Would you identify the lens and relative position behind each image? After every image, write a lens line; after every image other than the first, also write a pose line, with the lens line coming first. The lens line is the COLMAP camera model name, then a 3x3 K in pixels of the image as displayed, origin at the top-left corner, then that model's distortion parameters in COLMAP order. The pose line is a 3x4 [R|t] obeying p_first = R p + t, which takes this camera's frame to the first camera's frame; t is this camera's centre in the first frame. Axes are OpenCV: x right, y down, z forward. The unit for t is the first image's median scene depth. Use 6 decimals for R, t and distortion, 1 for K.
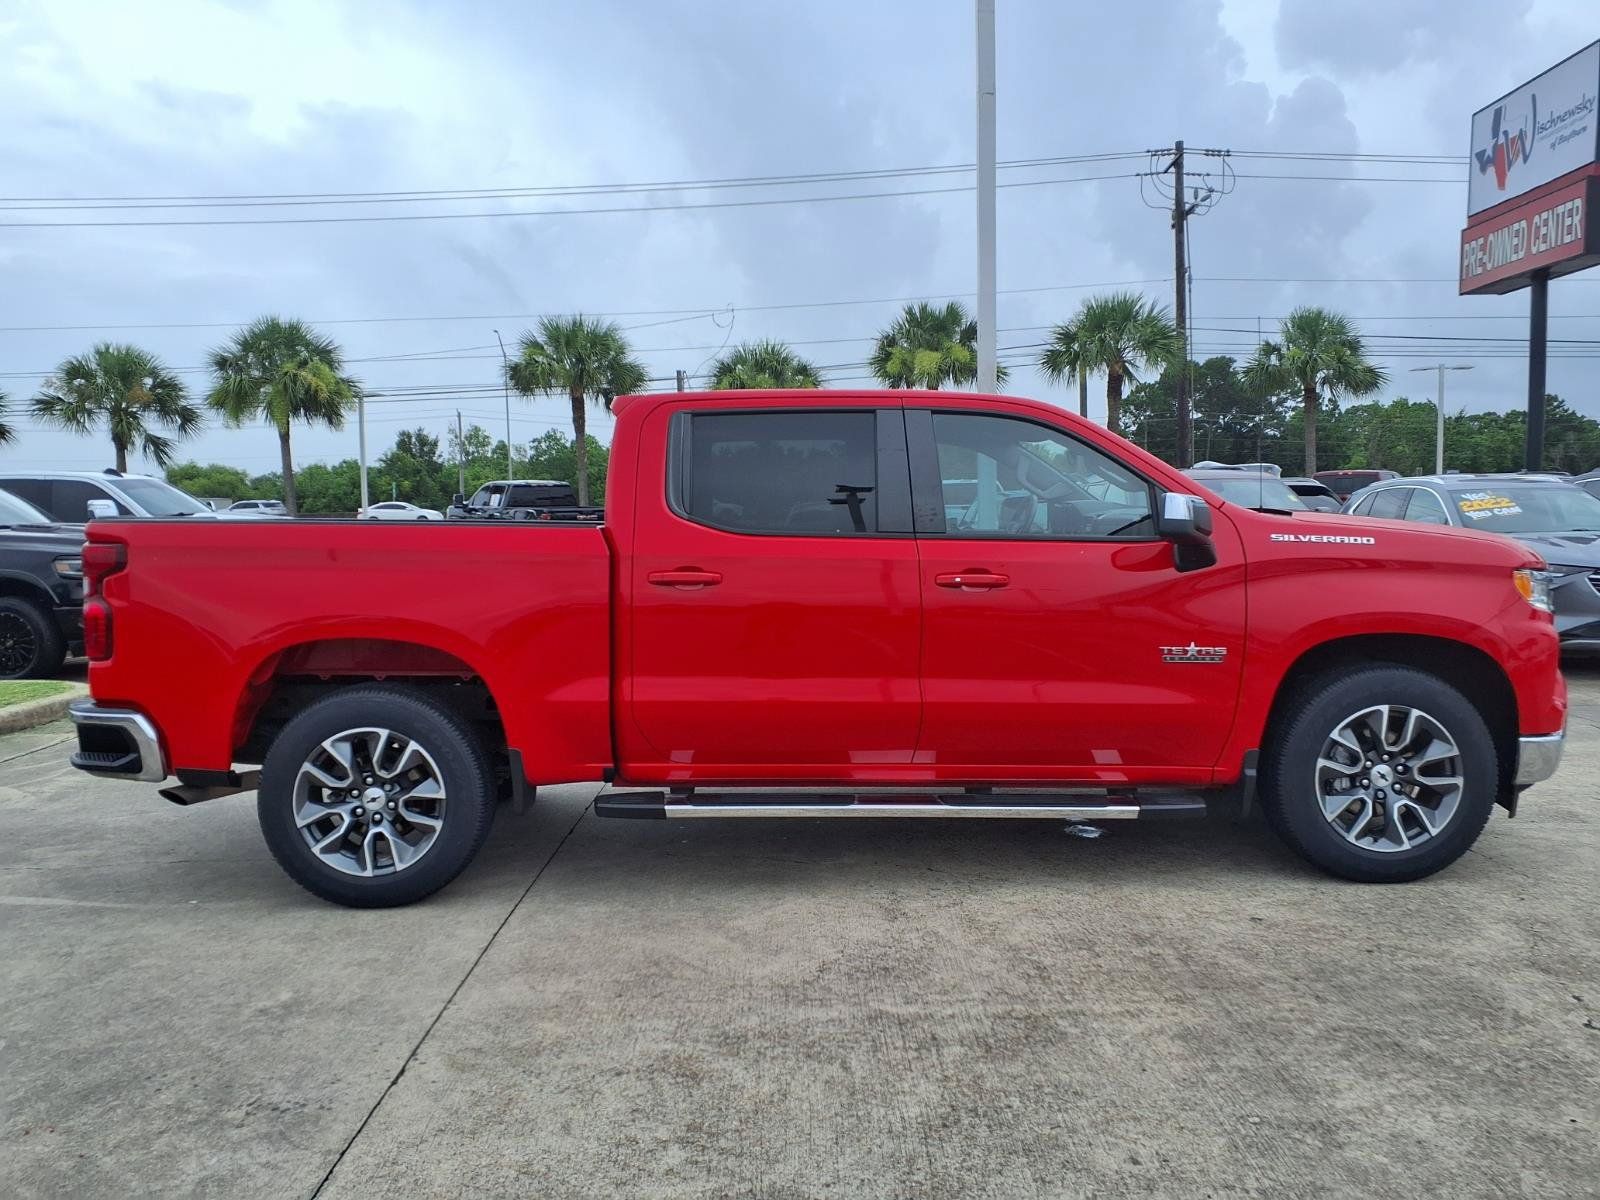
lens RADIAL K [[1287.3, 0, 784.2], [0, 1287.3, 615.0], [0, 0, 1]] dist [0.008827, -0.002924]
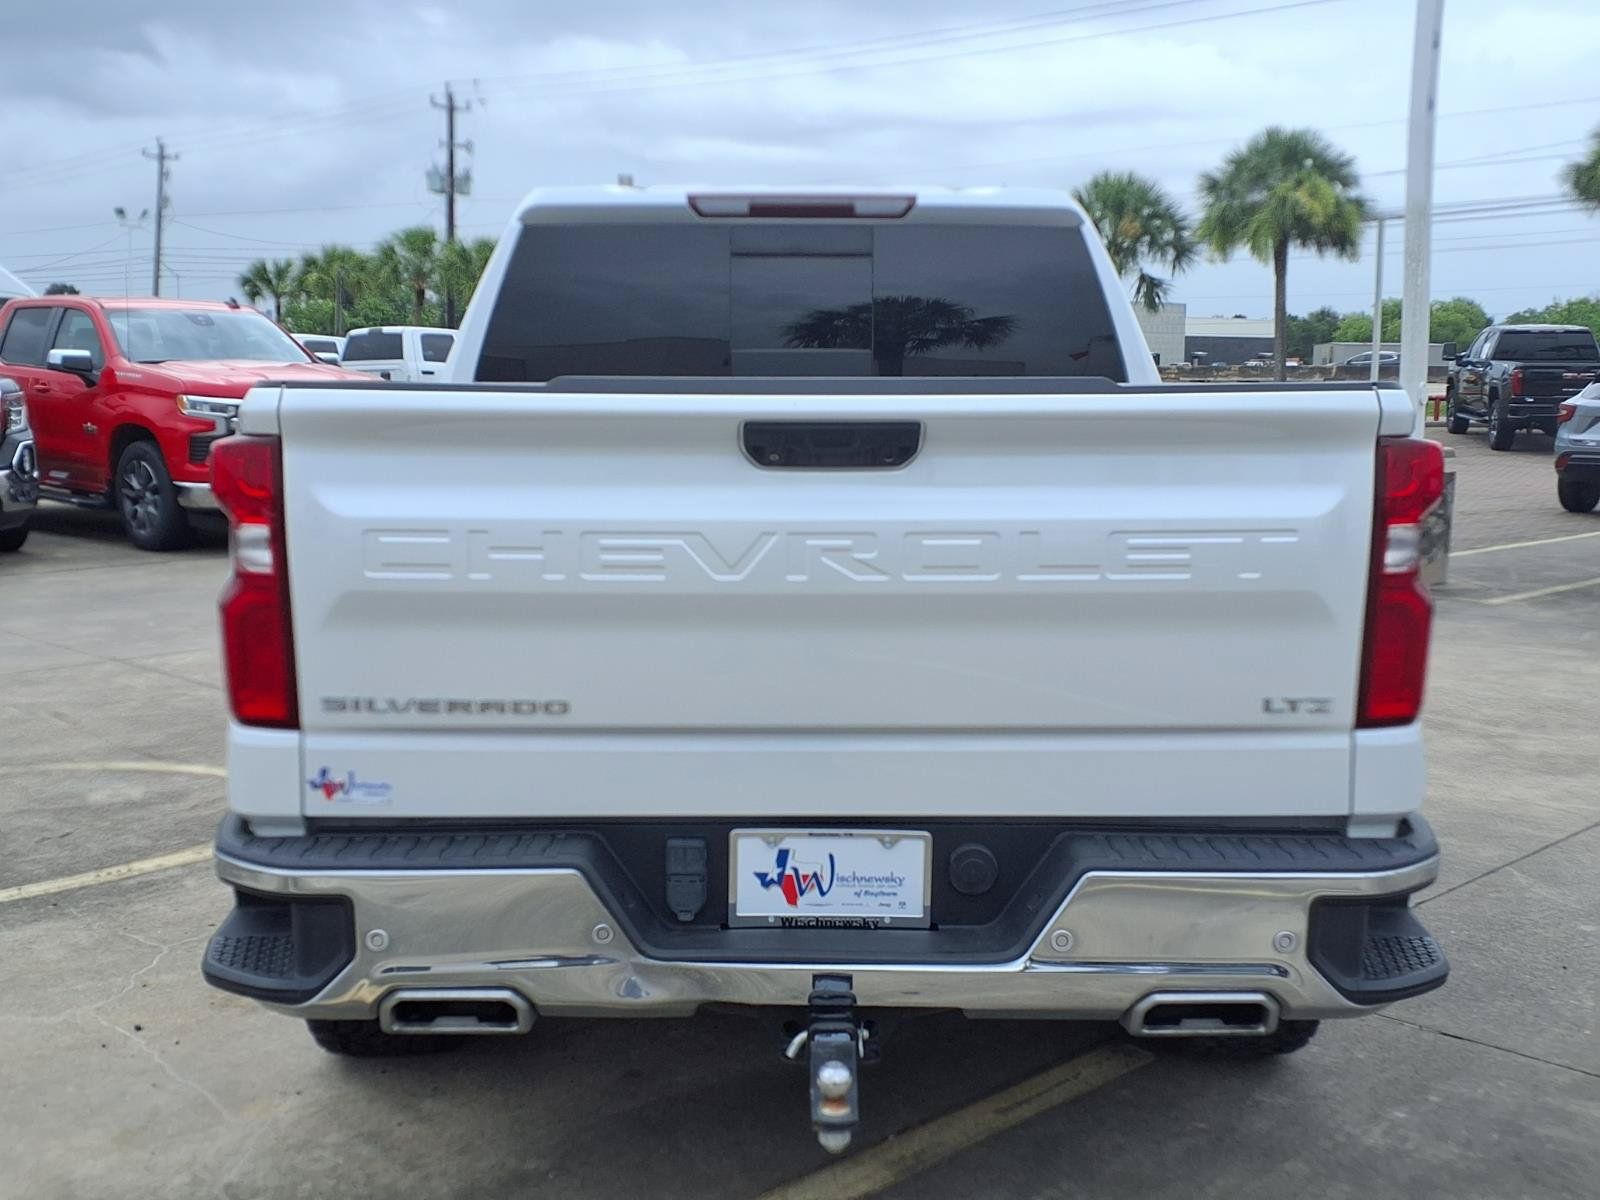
lens RADIAL K [[1766.7, 0, 777.1], [0, 1766.7, 596.0], [0, 0, 1]] dist [0.024375, -0.027246]
pose [[0.707755, 0.111565, -0.697593, 0.206269], [-0.076201, 0.993746, 0.081617, 0.000778], [0.702337, -0.004607, 0.711830, -0.041054]]
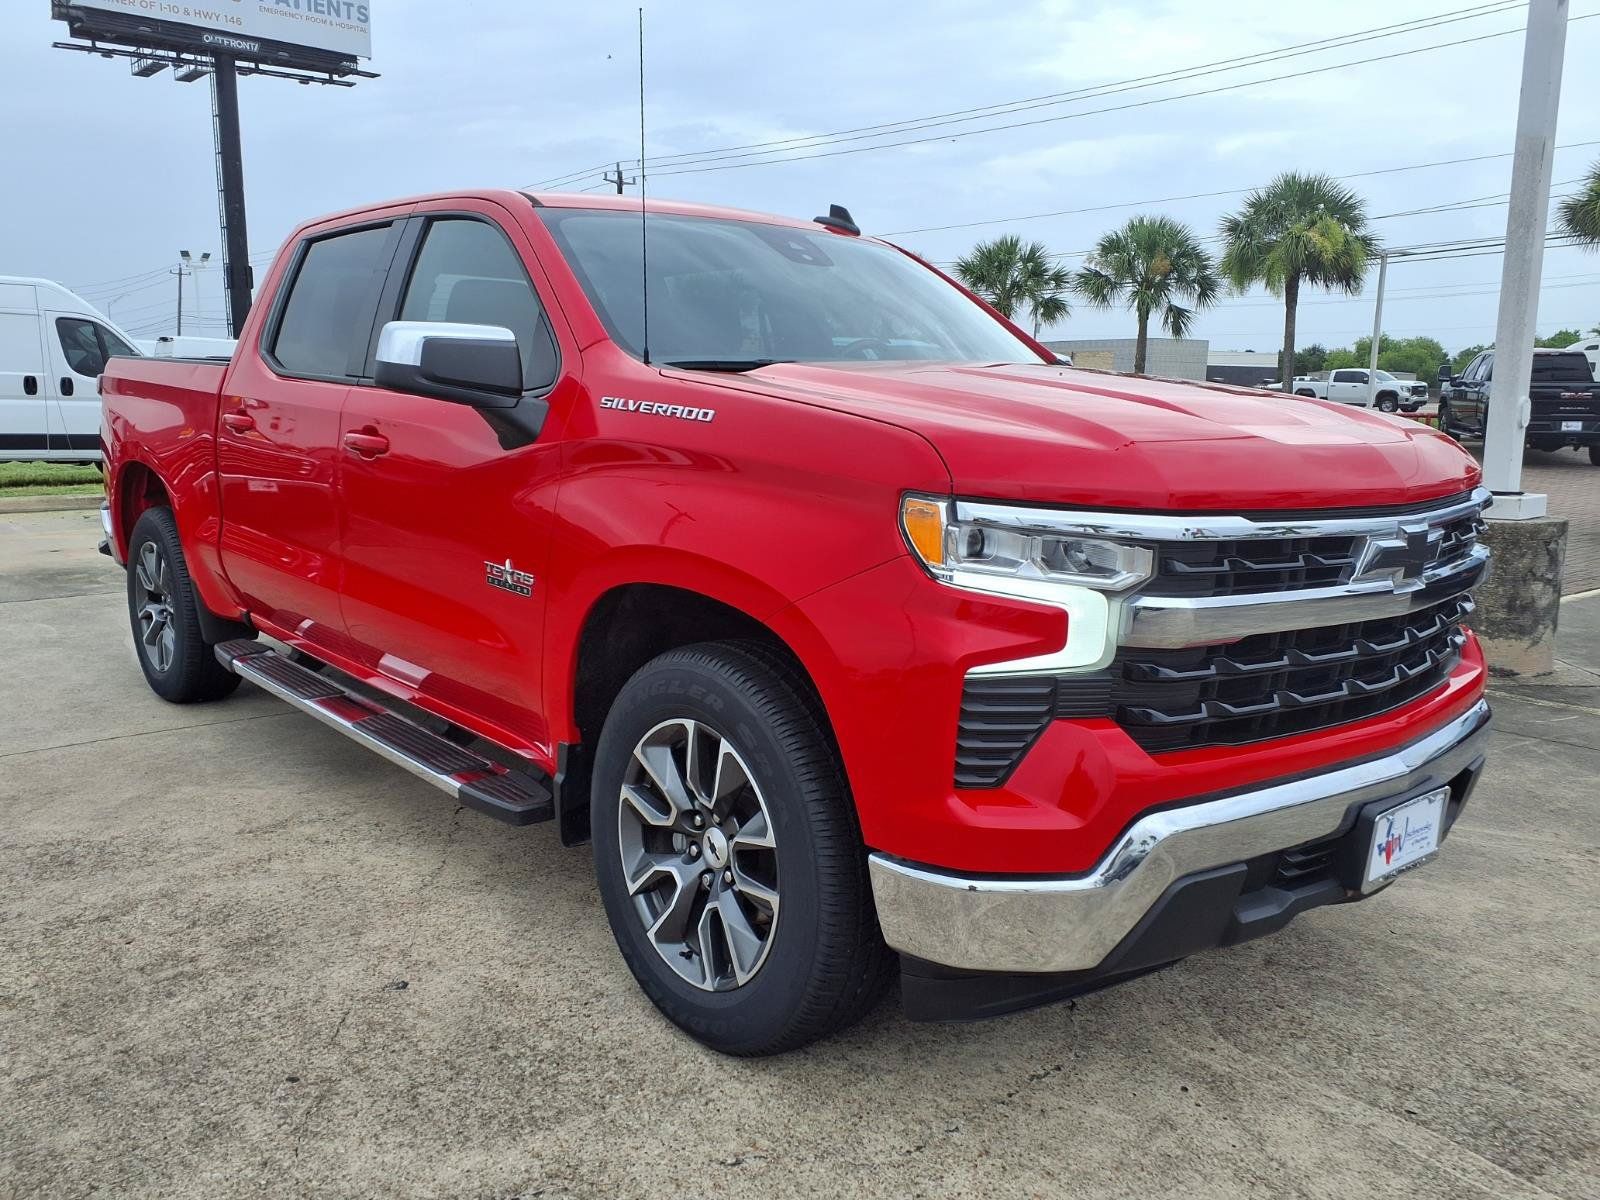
lens RADIAL K [[1287.3, 0, 784.2], [0, 1287.3, 615.0], [0, 0, 1]] dist [0.008827, -0.002924]
pose [[0.642693, 0.158115, -0.749631, 0.124279], [-0.086049, 0.987178, 0.134446, -0.007026], [0.761276, -0.021902, 0.648057, 0.095315]]
